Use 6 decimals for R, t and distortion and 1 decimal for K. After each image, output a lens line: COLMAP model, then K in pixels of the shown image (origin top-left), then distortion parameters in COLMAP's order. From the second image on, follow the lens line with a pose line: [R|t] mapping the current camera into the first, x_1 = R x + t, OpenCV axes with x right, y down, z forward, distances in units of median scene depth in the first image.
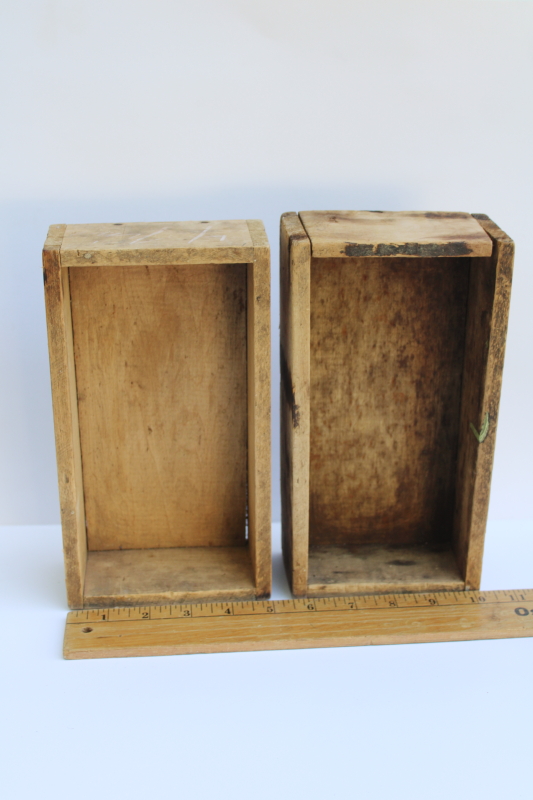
lens RADIAL K [[1178.9, 0, 268.8], [0, 1178.9, 396.8], [0, 0, 1]] dist [-0.017233, 0.000000]
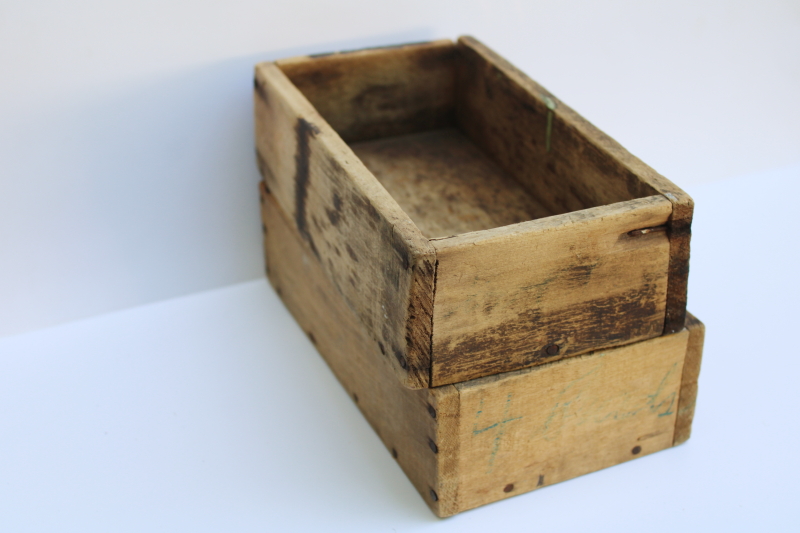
lens RADIAL K [[1178.9, 0, 399.5], [0, 1178.9, 264.2], [0, 0, 1]] dist [-0.017233, 0.000000]
pose [[0.936506, -0.232353, 0.262619, -0.143884], [0.278779, 0.039074, -0.959560, 0.750883], [0.212695, 0.971846, 0.101368, 0.973063]]
